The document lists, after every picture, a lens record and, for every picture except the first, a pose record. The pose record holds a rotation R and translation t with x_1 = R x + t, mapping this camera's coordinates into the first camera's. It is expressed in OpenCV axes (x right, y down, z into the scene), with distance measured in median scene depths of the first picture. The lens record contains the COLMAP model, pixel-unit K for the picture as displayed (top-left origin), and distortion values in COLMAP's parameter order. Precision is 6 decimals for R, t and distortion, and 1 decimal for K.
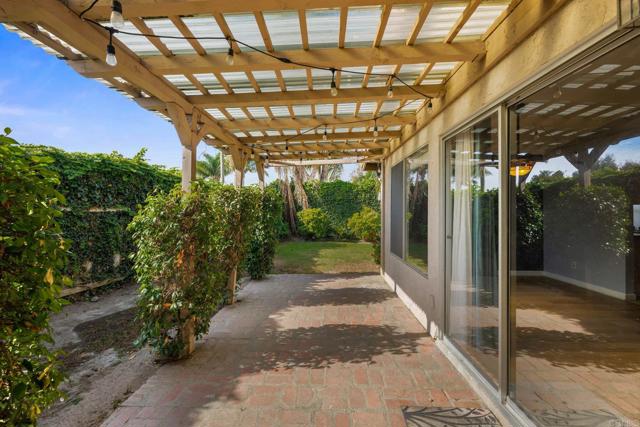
lens RADIAL K [[269.6, 0, 315.9], [0, 269.6, 211.6], [0, 0, 1]] dist [0.002832, 0.000736]
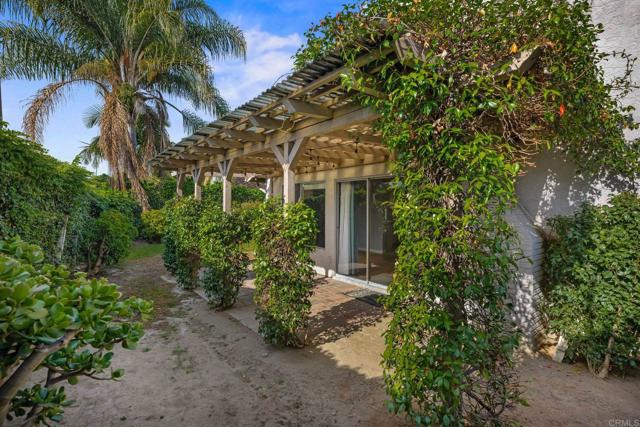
lens RADIAL K [[294.2, 0, 320.4], [0, 294.2, 212.3], [0, 0, 1]] dist [-0.002048, 0.000642]
pose [[0.753499, -0.005200, 0.657429, -0.275515], [-0.001162, 0.999957, 0.009241, -0.010779], [-0.657449, -0.007727, 0.753460, -0.158913]]
